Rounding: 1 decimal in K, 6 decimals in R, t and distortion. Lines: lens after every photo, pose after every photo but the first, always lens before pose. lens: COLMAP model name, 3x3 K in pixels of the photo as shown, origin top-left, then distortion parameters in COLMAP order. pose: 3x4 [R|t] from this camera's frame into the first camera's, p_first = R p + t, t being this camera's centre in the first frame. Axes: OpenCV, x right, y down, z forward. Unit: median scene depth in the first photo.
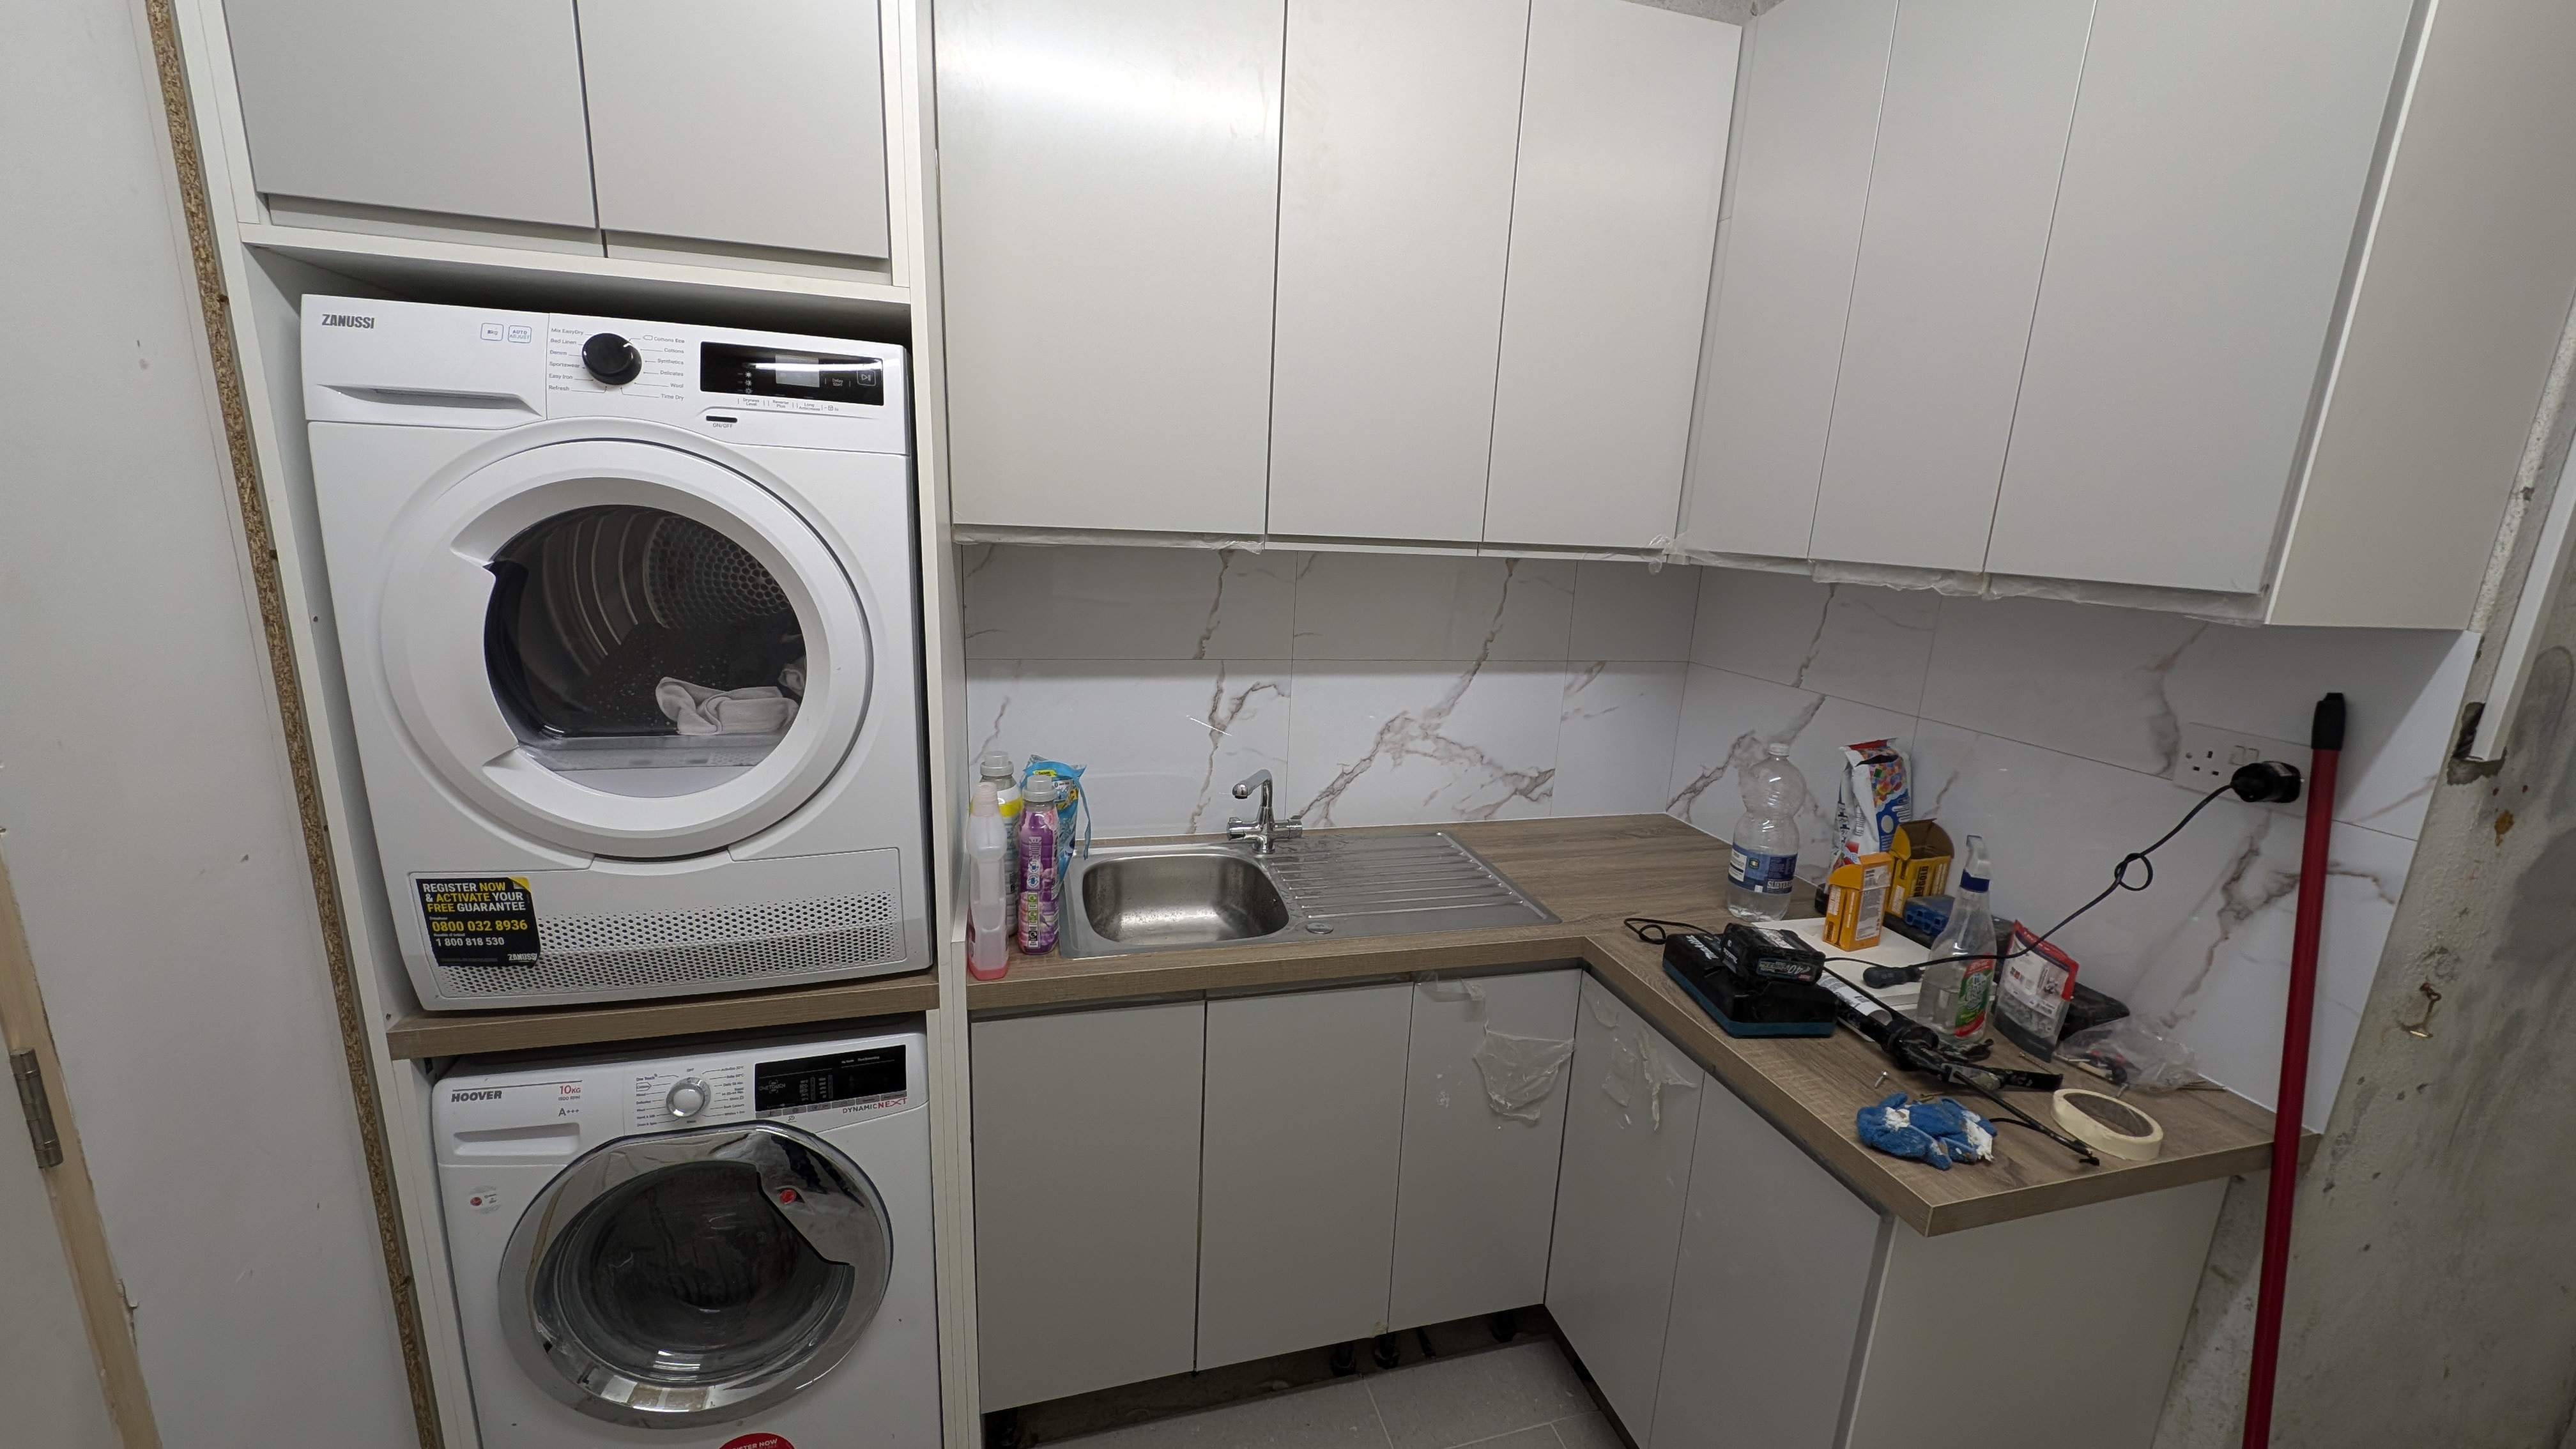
lens RADIAL K [[961.2, 0, 1290.4], [0, 961.2, 727.5], [0, 0, 1]] dist [0.002325, -0.000299]
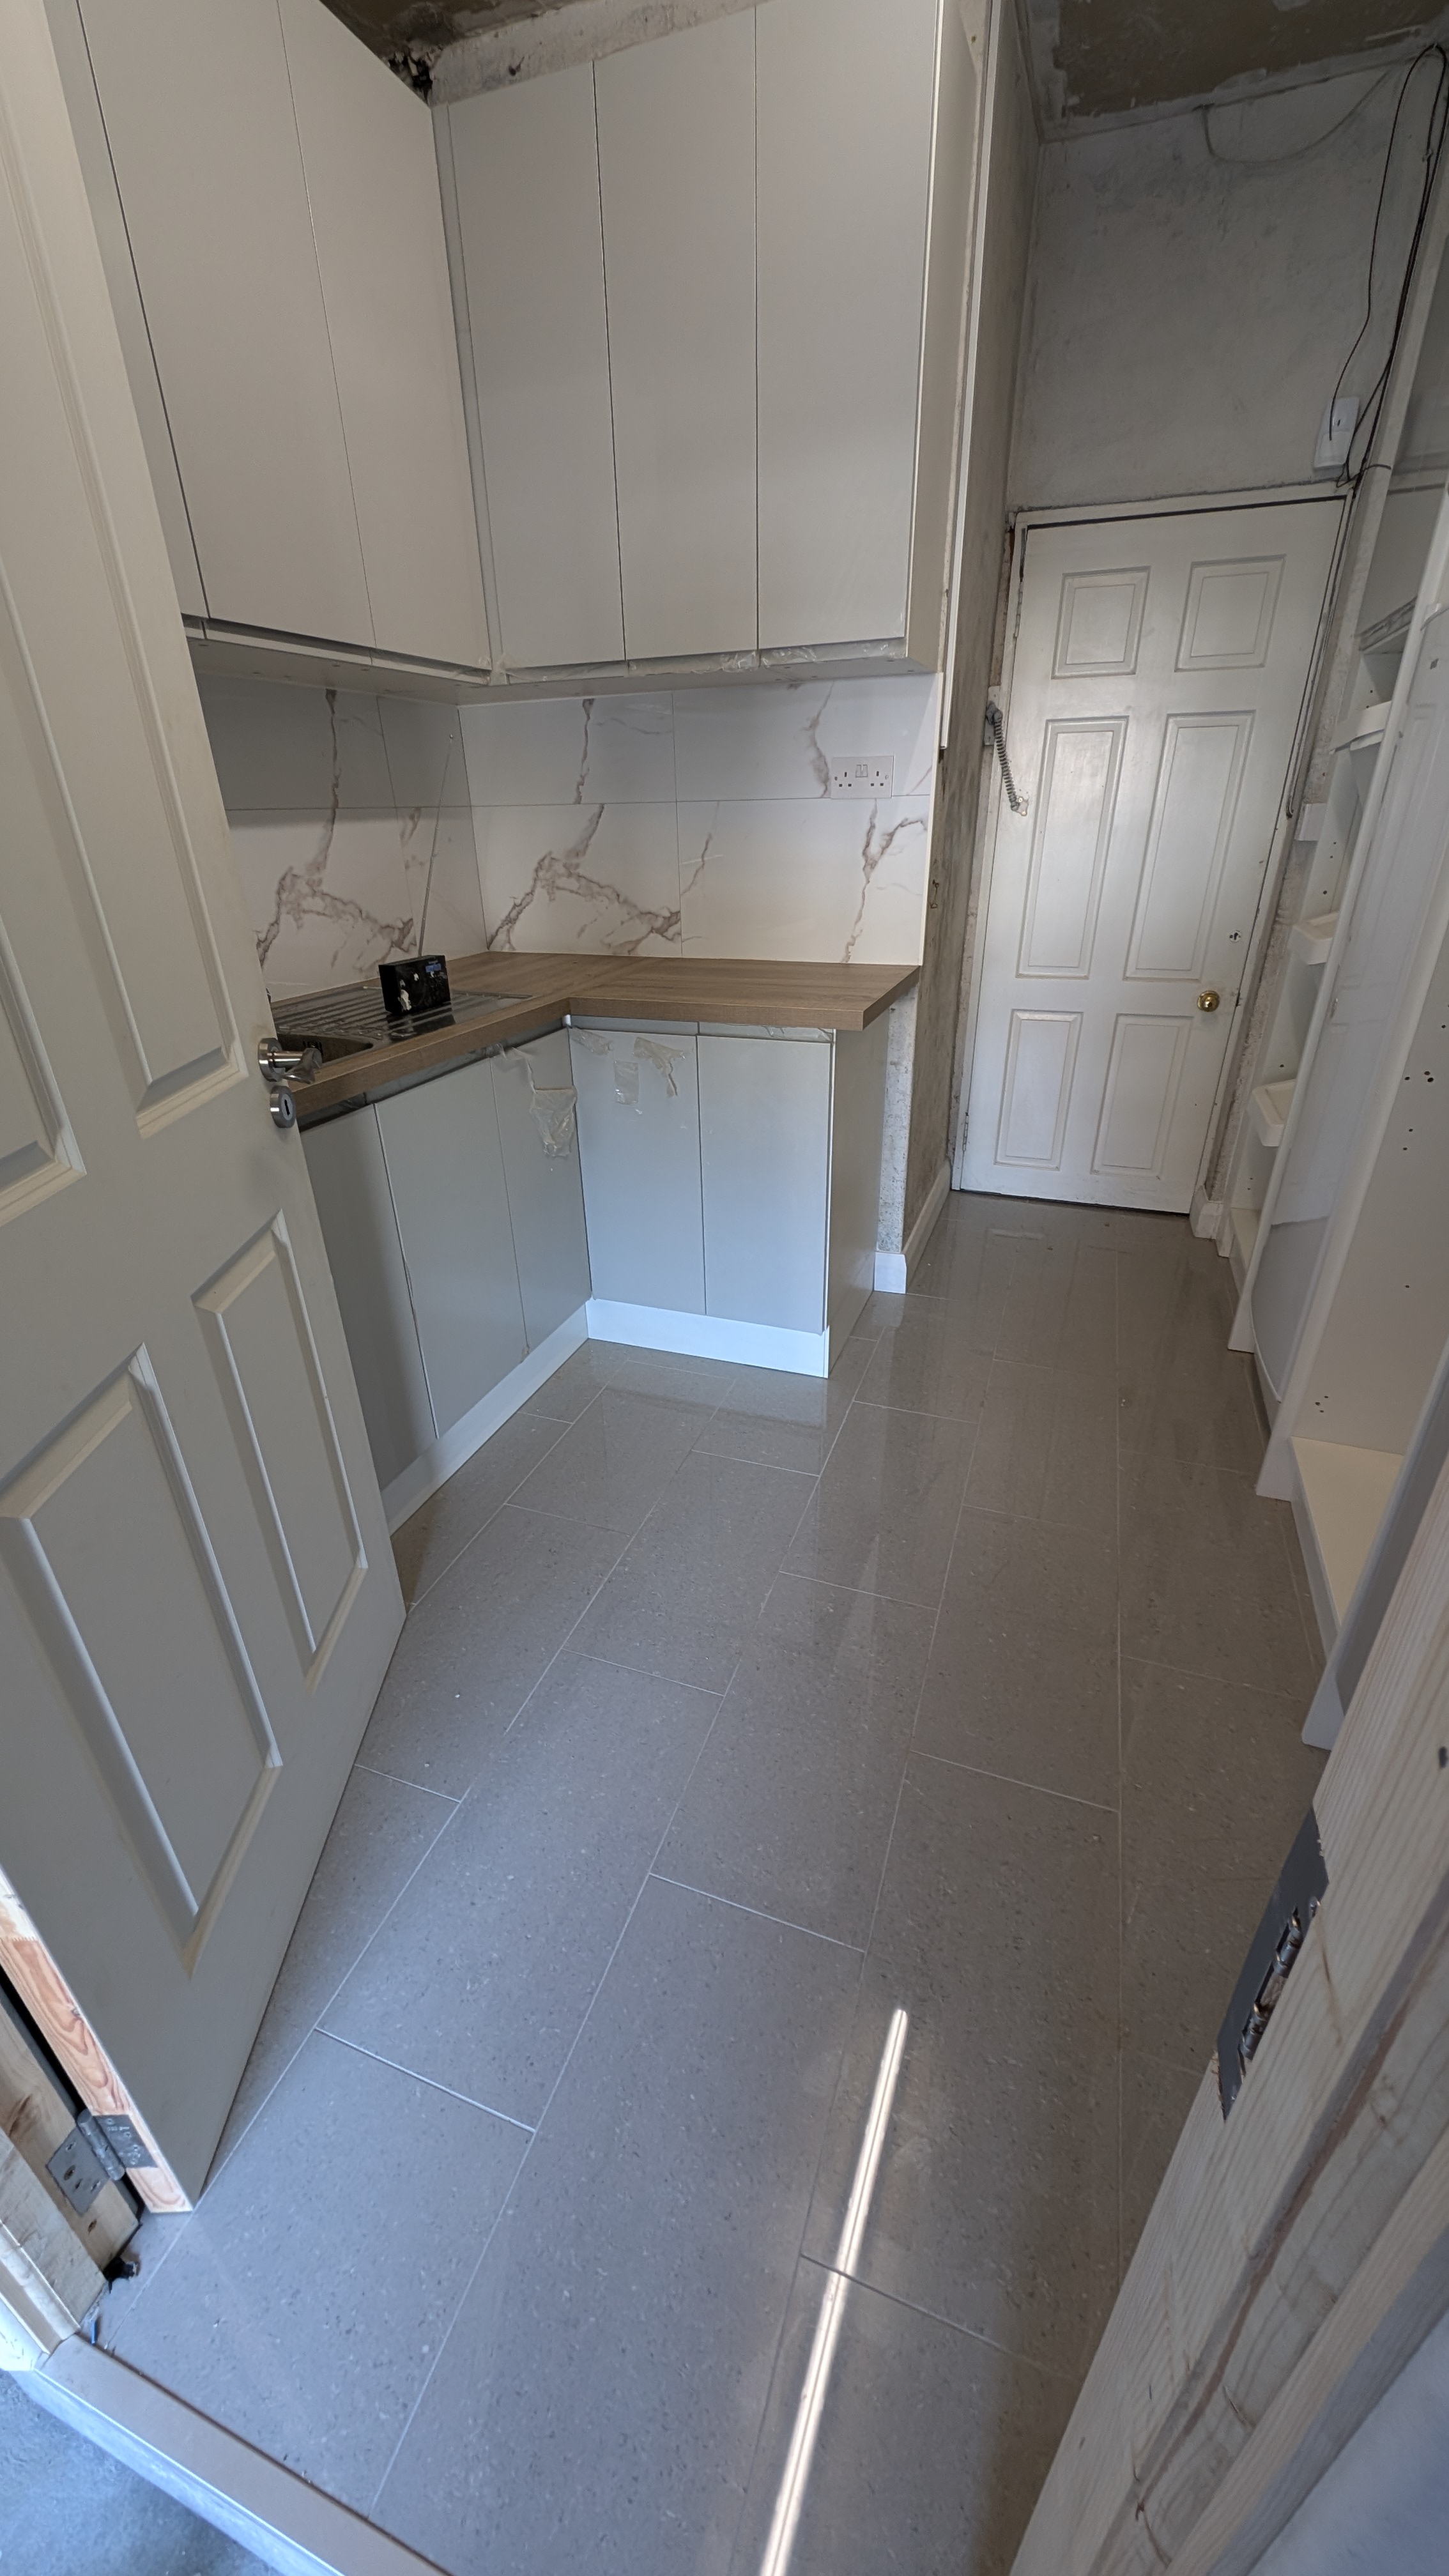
lens RADIAL K [[961.2, 0, 733.7], [0, 961.2, 1290.0], [0, 0, 1]] dist [0.002325, -0.000299]
pose [[0.579758, -0.417786, 0.699525, -0.488445], [0.225756, 0.907290, 0.354767, 0.128988], [-0.782889, -0.047757, 0.620326, 0.003527]]
